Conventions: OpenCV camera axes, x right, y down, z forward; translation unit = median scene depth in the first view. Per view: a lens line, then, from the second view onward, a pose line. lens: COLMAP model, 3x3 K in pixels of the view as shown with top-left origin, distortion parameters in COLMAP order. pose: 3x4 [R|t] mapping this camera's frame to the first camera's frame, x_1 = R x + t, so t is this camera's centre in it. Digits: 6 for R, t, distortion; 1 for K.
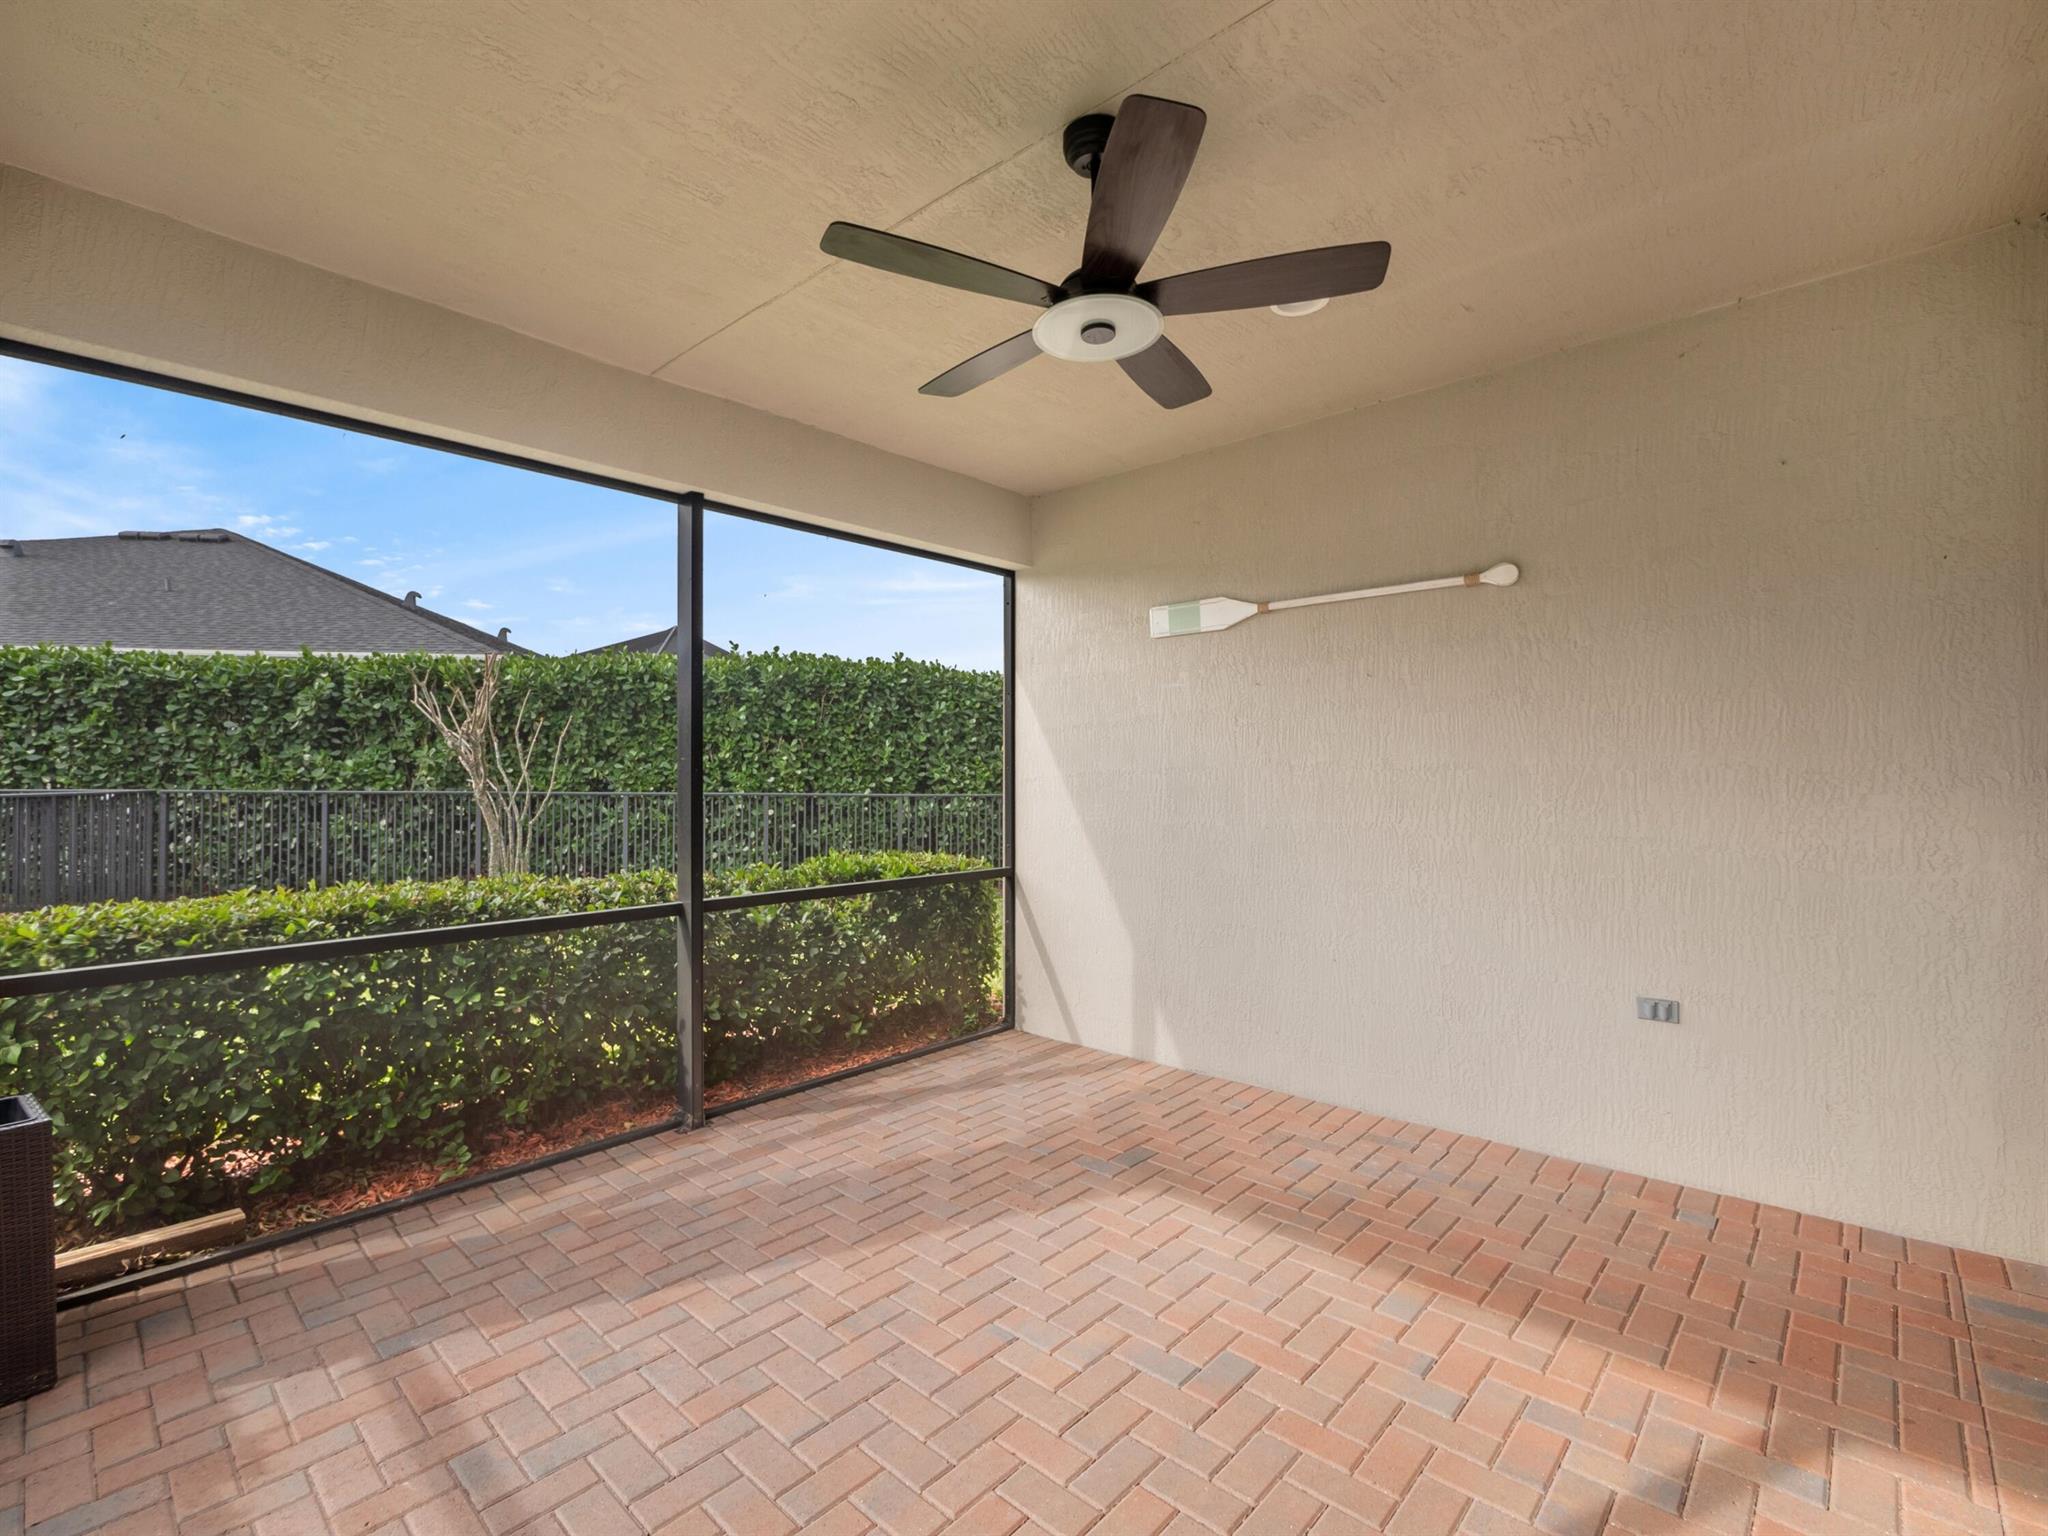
lens RADIAL K [[900.0, 0, 1014.4], [0, 900.0, 756.3], [0, 0, 1]] dist [-0.001281, -0.000399]
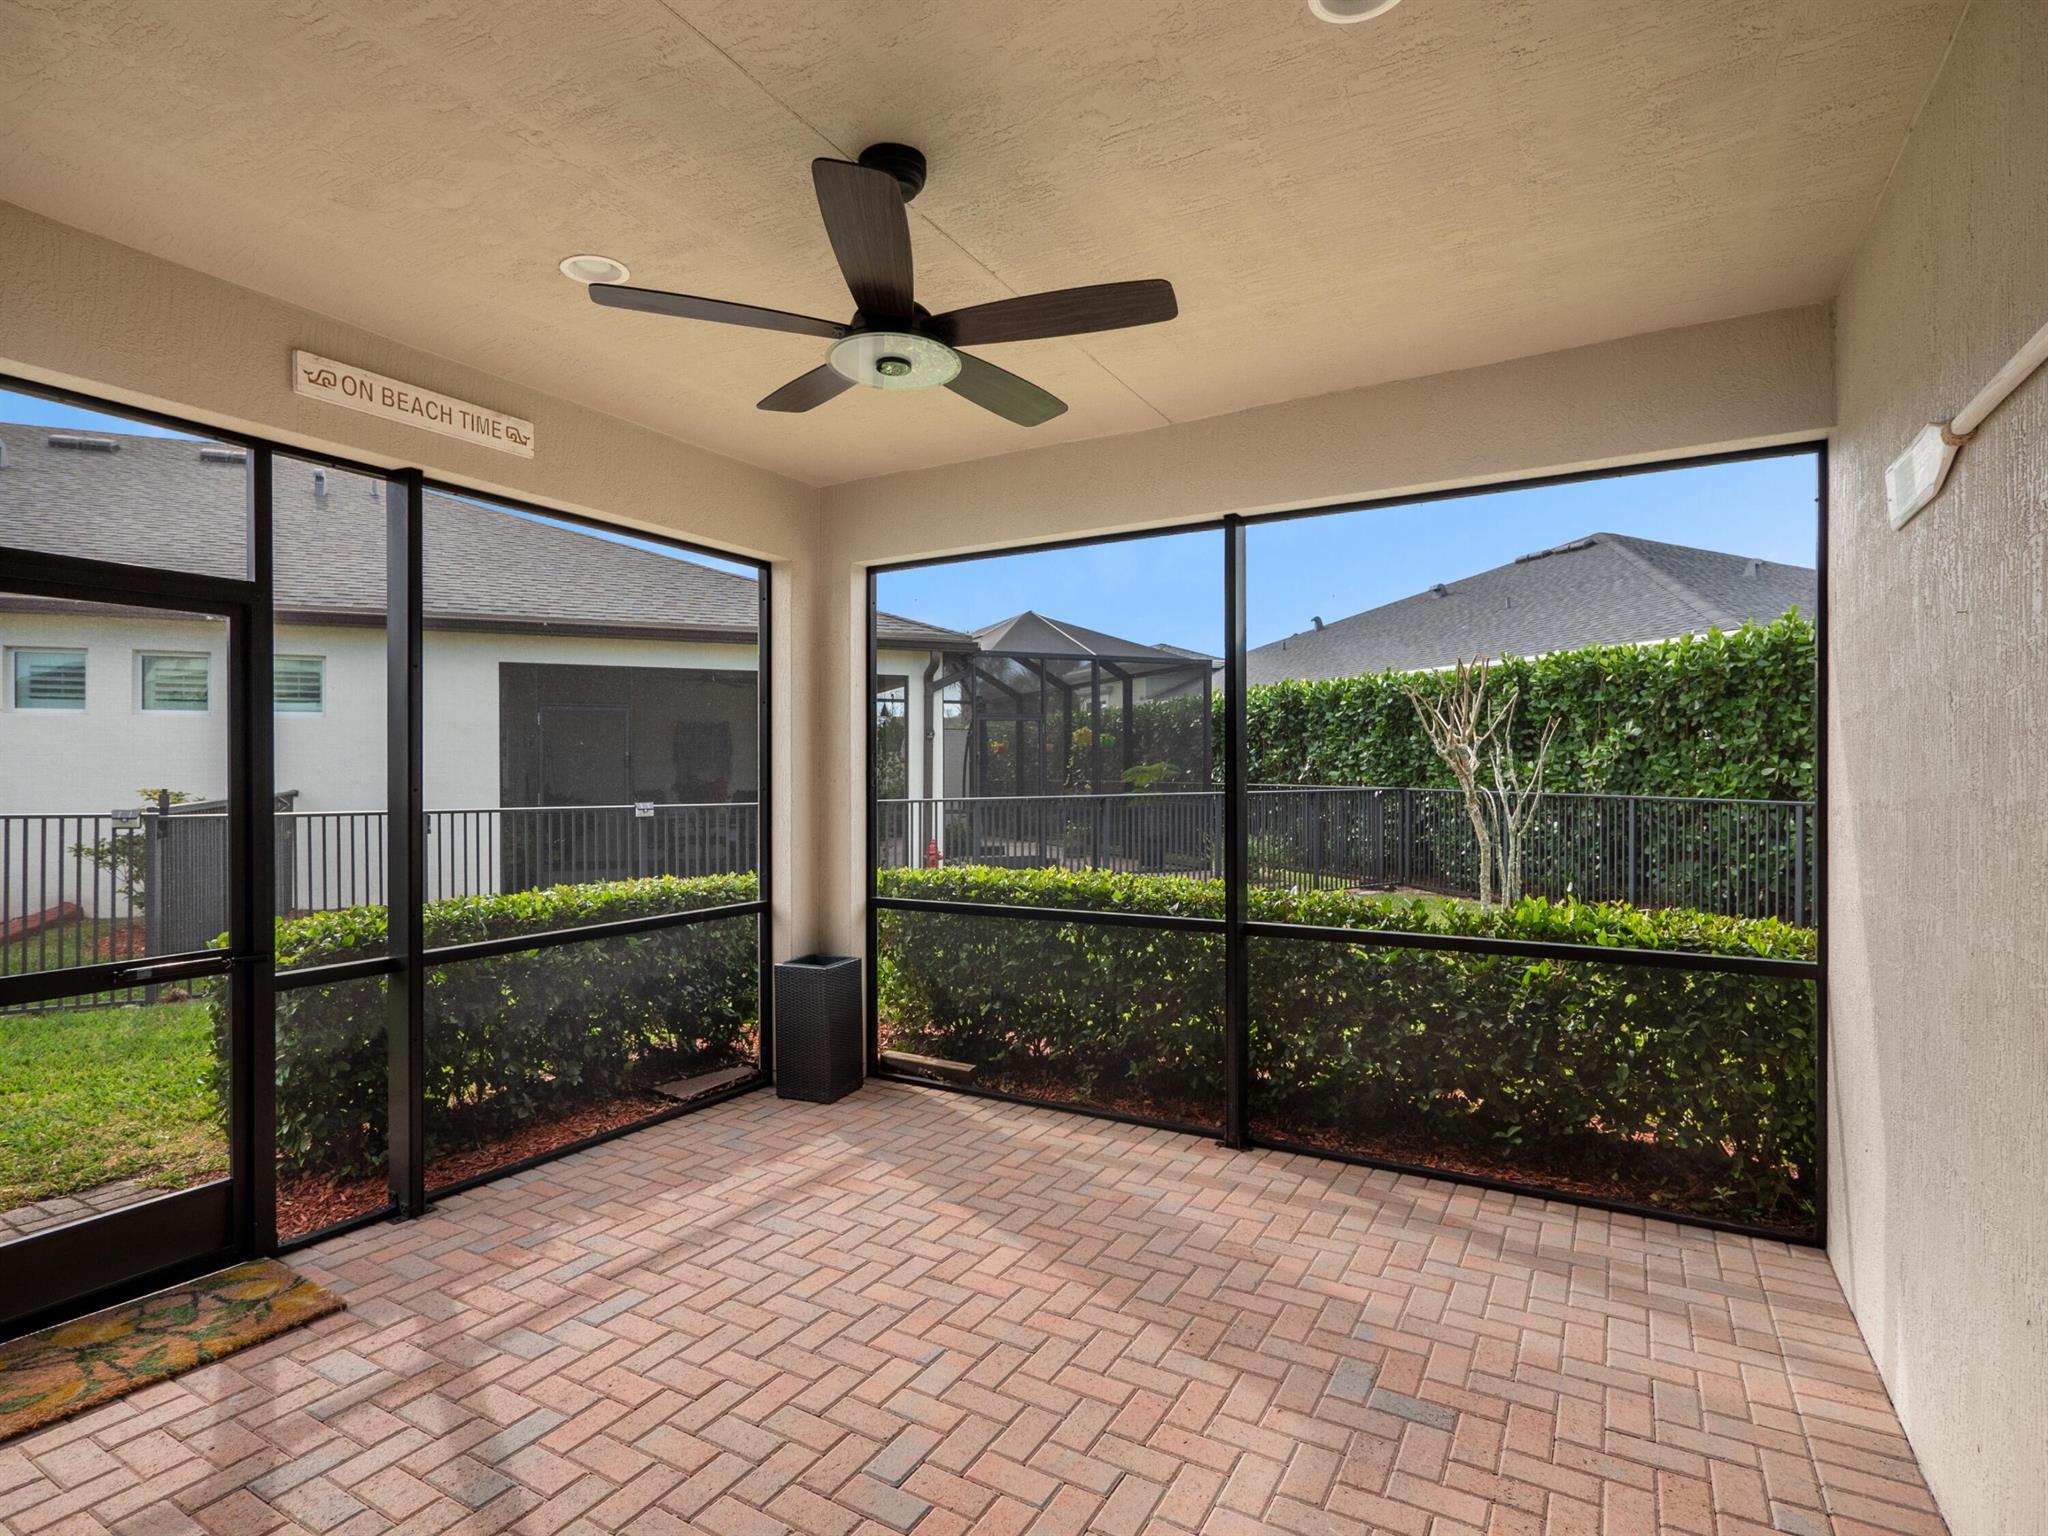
lens RADIAL K [[1023.9, 0, 1030.7], [0, 1023.9, 758.6], [0, 0, 1]] dist [-0.000194, -0.000299]
pose [[0.242735, -0.010911, -0.970031, 0.697334], [0.024670, 0.999683, -0.005071, -0.021600], [0.969779, -0.022699, 0.242927, 0.503314]]
